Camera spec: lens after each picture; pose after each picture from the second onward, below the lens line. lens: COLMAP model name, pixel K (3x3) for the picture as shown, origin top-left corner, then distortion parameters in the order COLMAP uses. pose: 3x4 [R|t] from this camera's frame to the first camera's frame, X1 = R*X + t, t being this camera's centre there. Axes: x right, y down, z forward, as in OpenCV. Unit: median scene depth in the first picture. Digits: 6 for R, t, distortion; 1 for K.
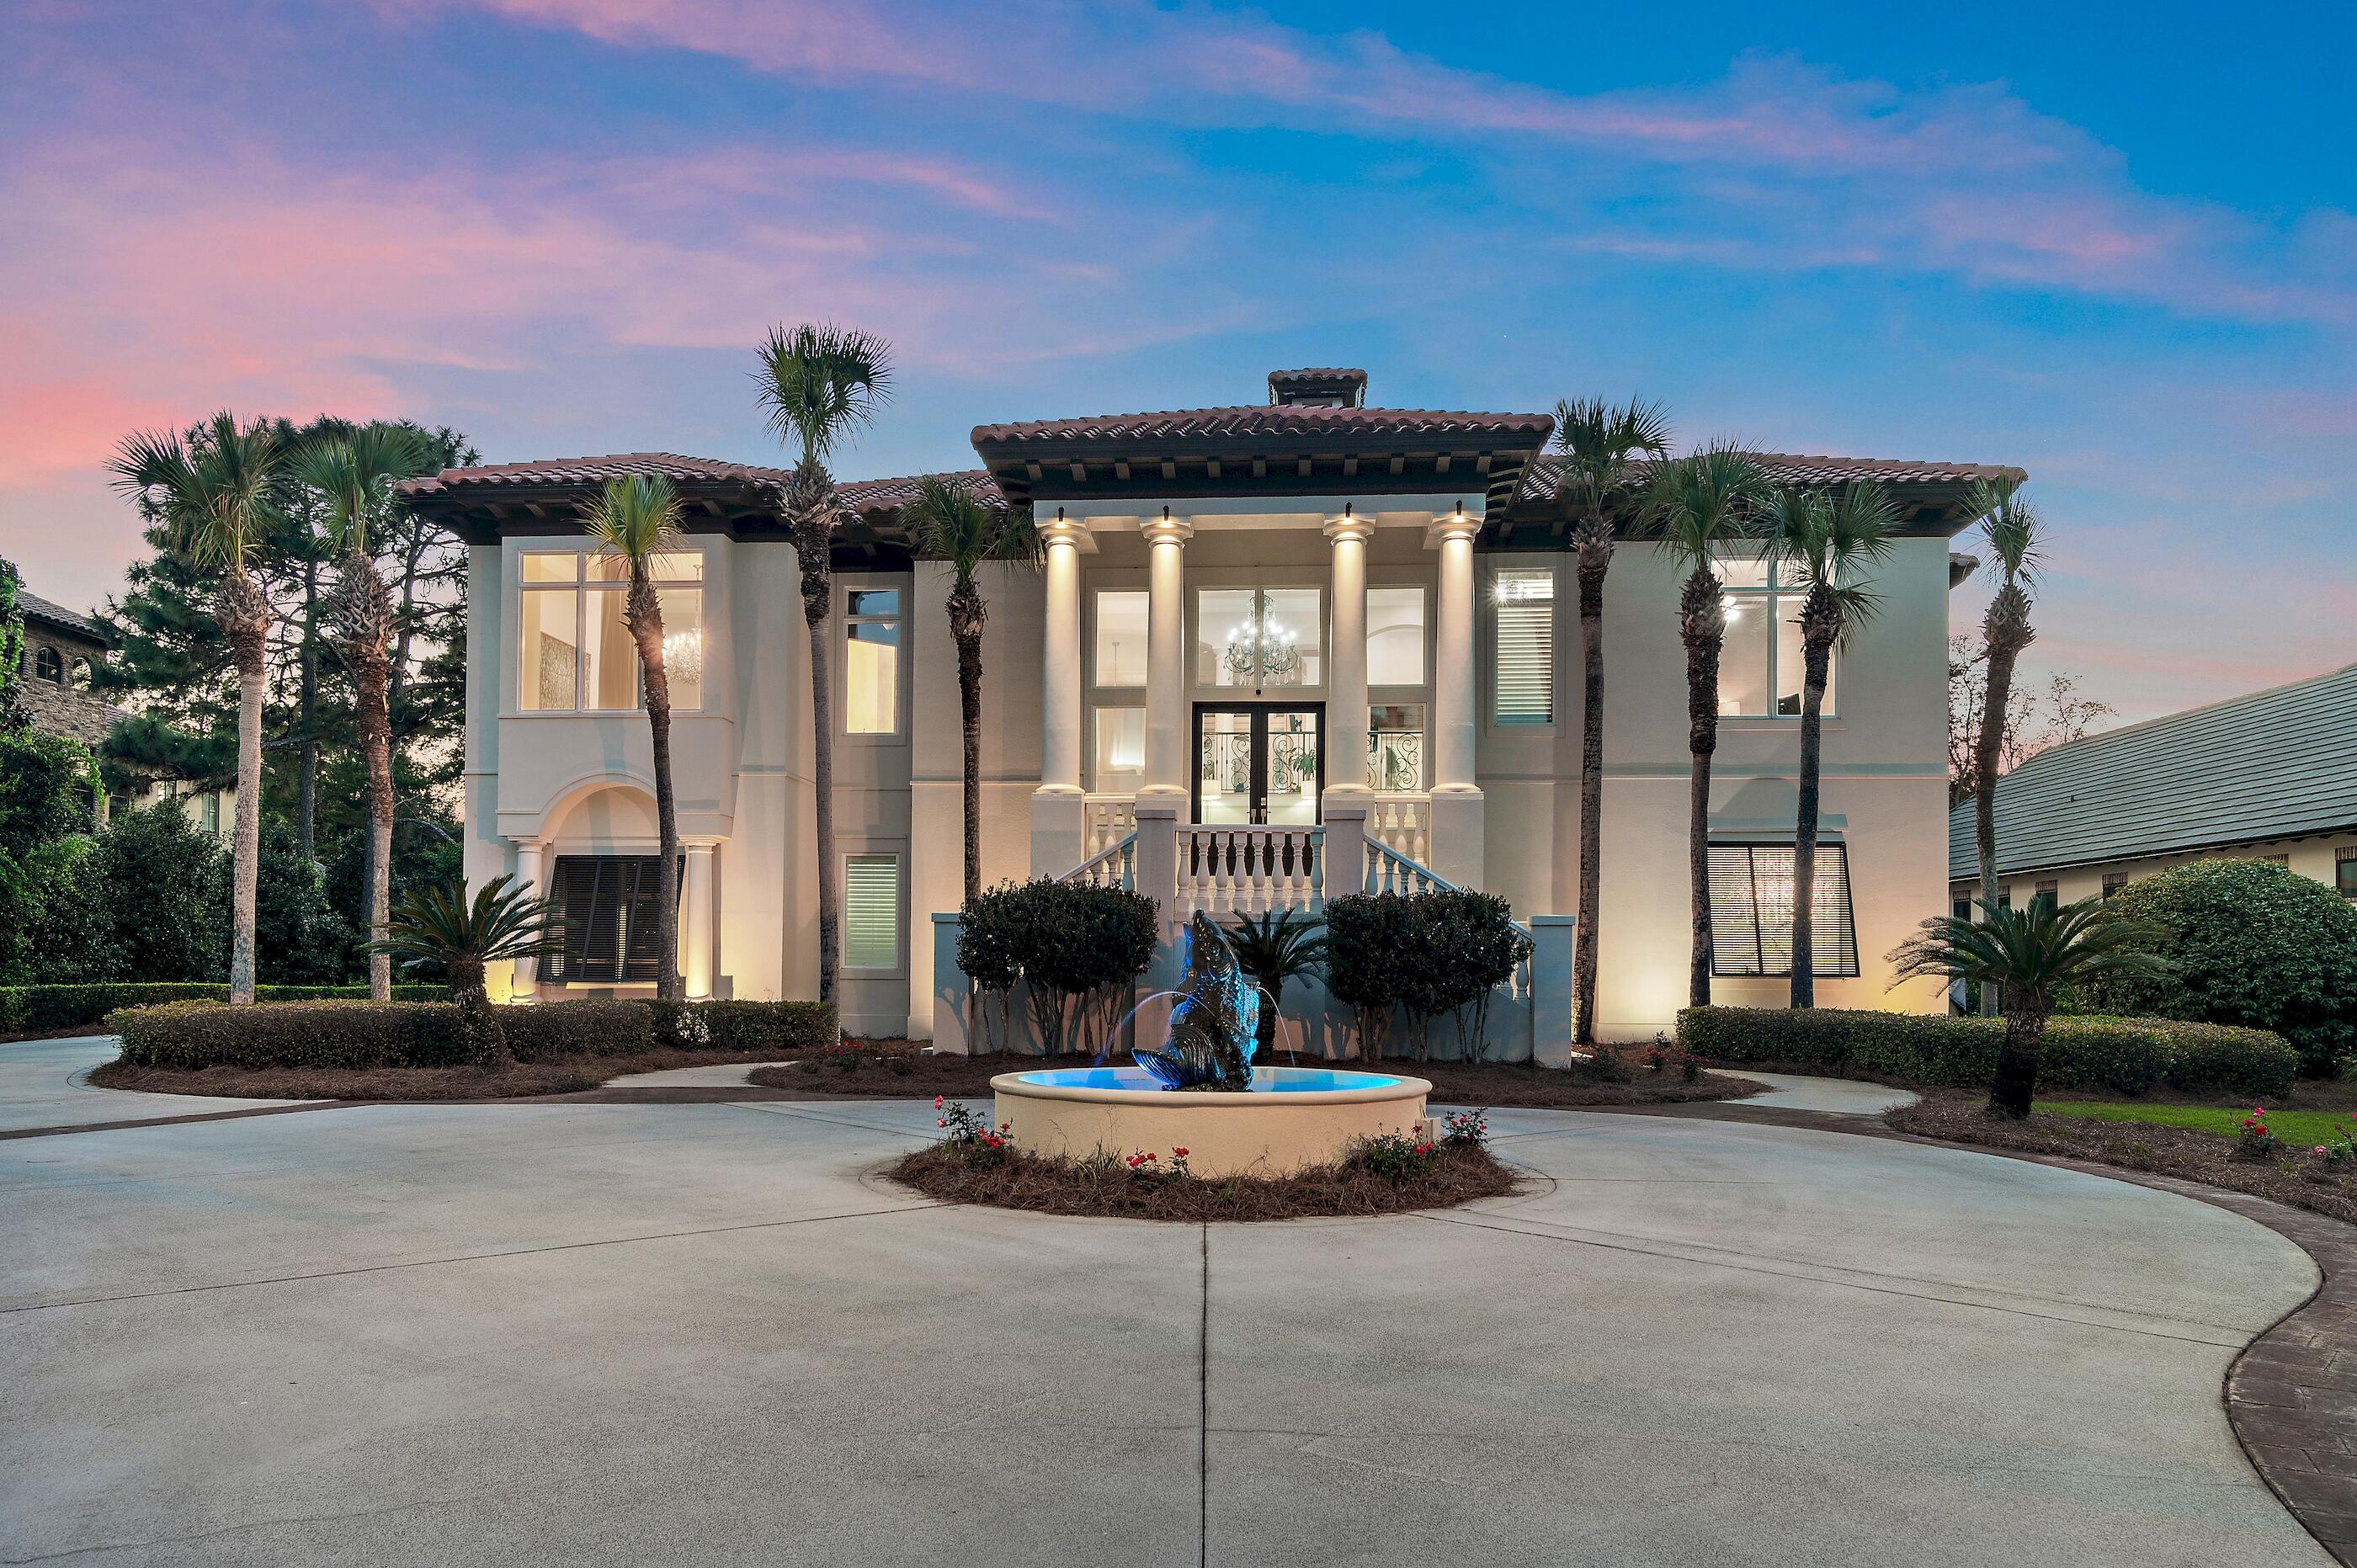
lens RADIAL K [[1357.1, 0, 1185.1], [0, 1357.1, 827.0], [0, 0, 1]] dist [0.003695, 0.000086]
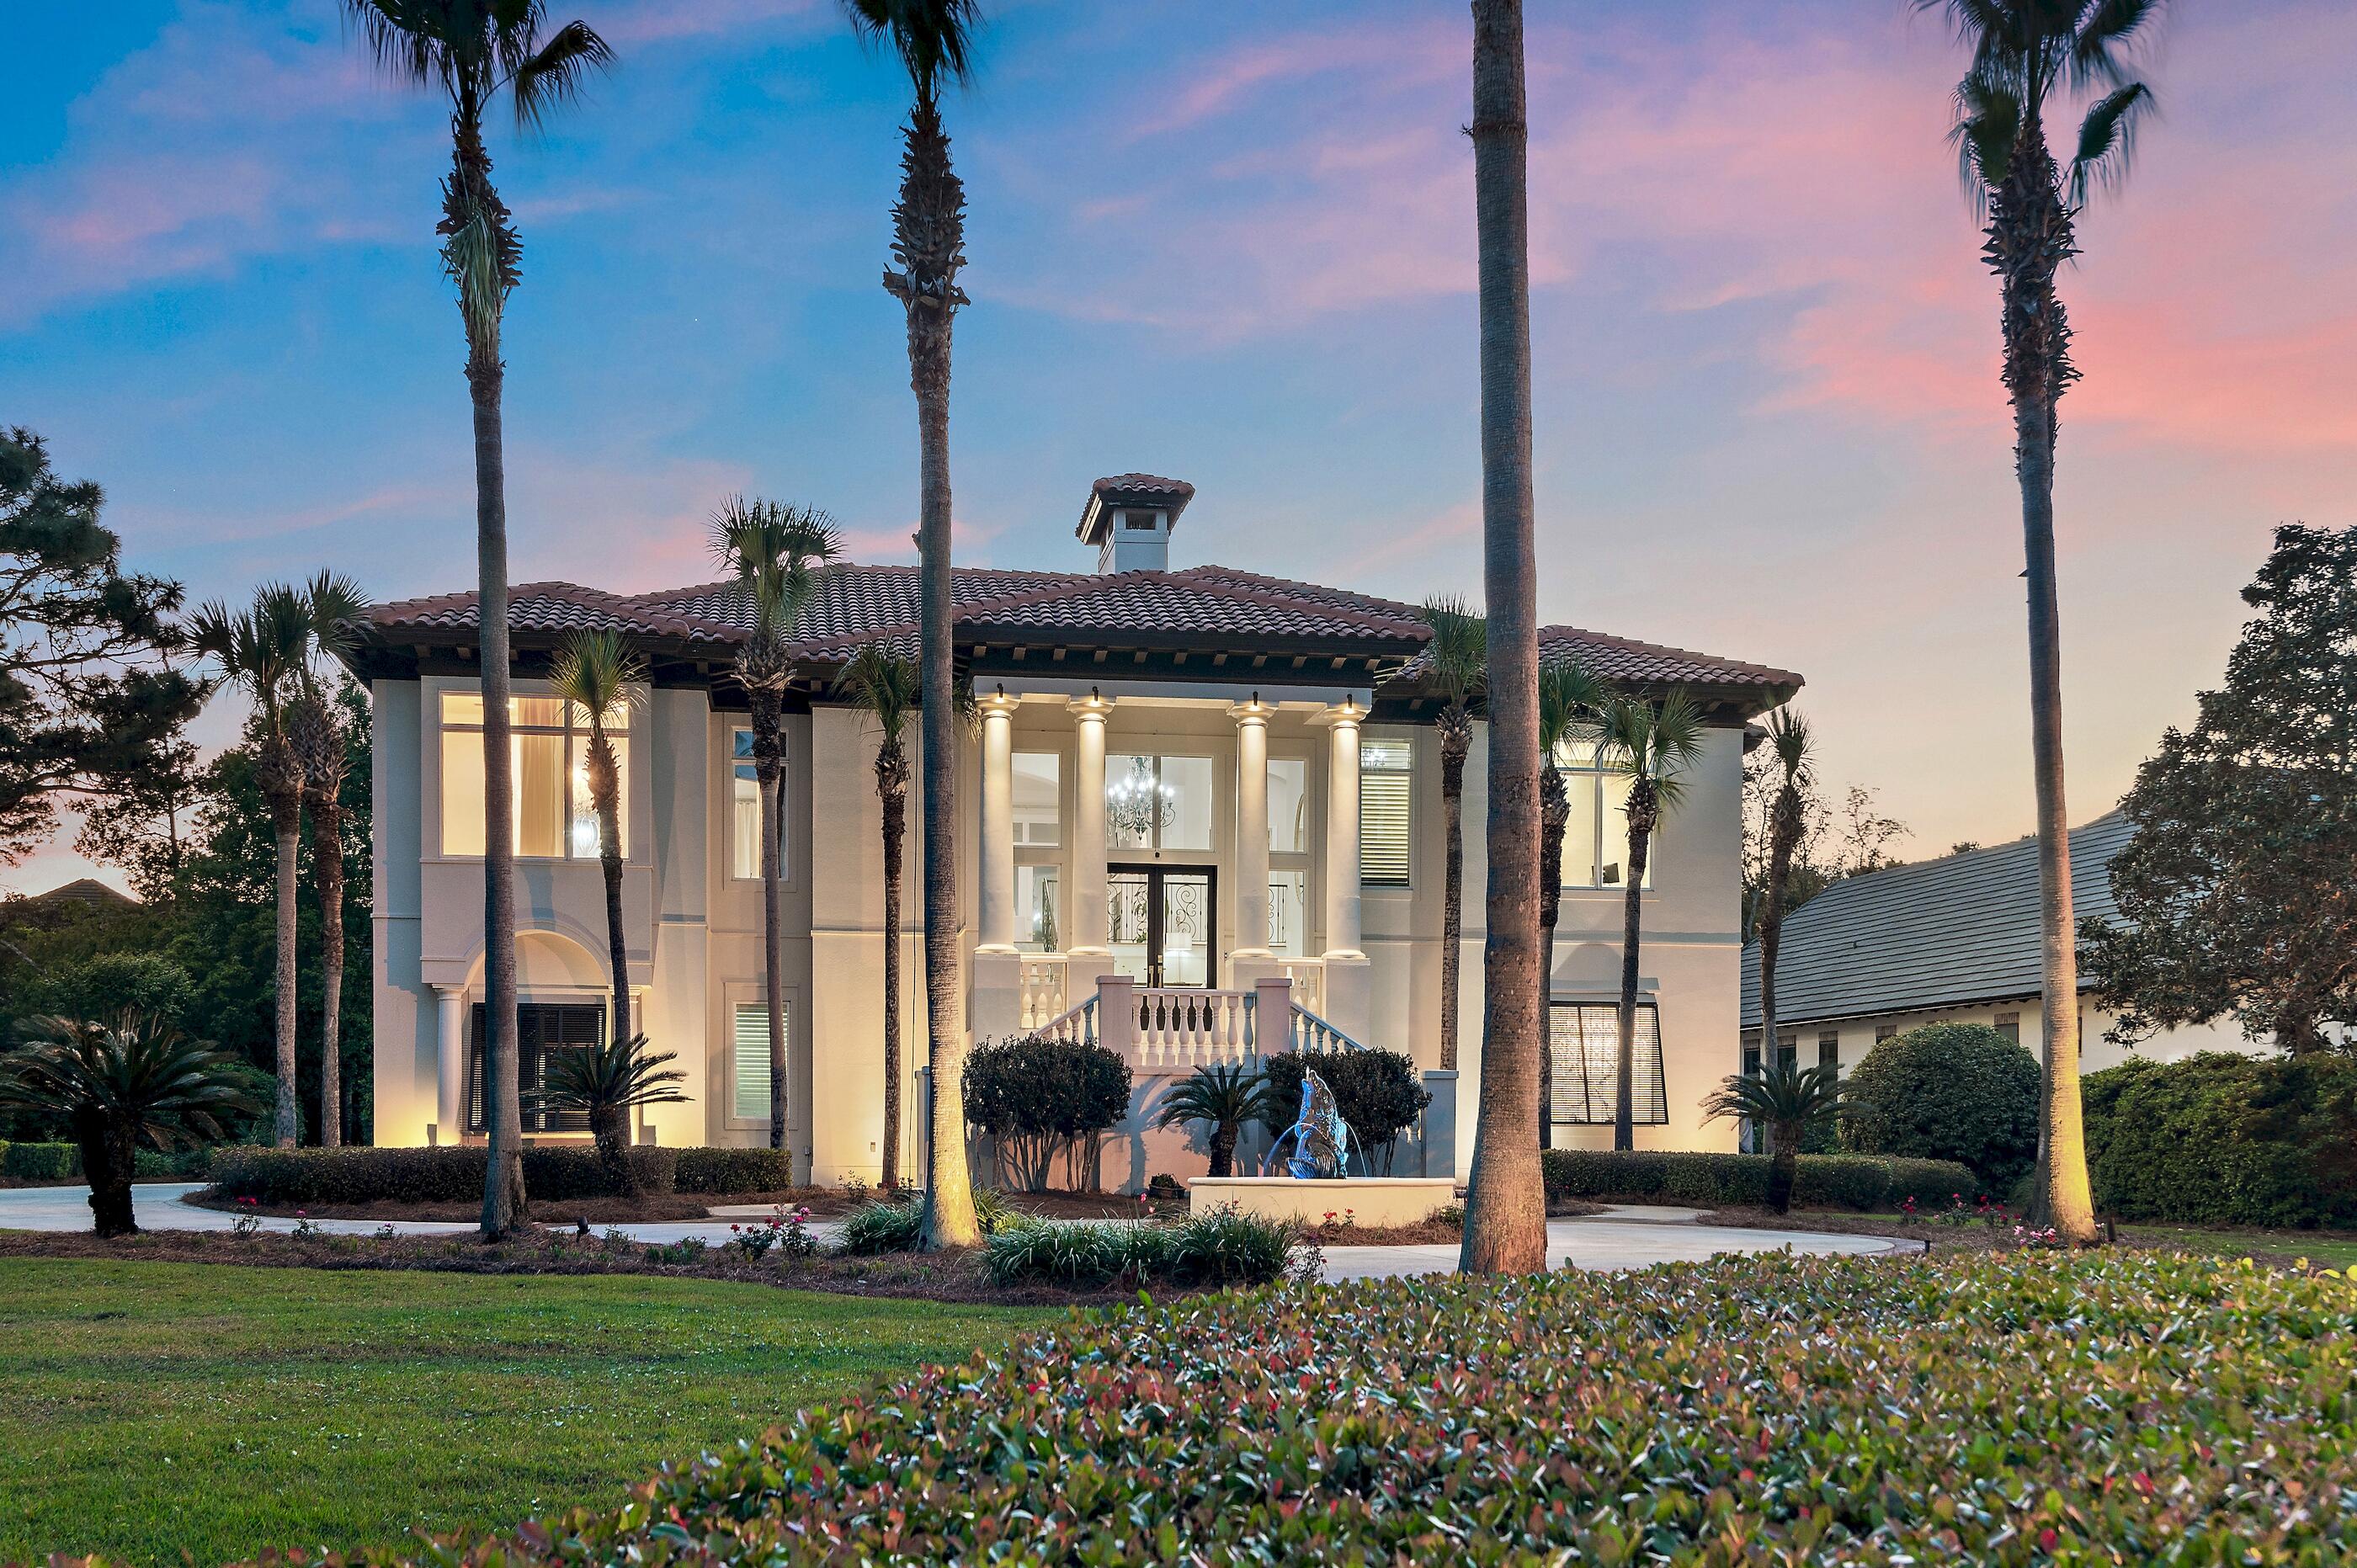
lens RADIAL K [[2280.6, 0, 1175.0], [0, 2280.6, 781.5], [0, 0, 1]] dist [0.011308, 0.000000]
pose [[0.963606, 0.037606, 0.264669, -0.428350], [-0.024306, 0.998280, -0.053347, -0.065209], [-0.266220, 0.044972, 0.962863, -0.760385]]
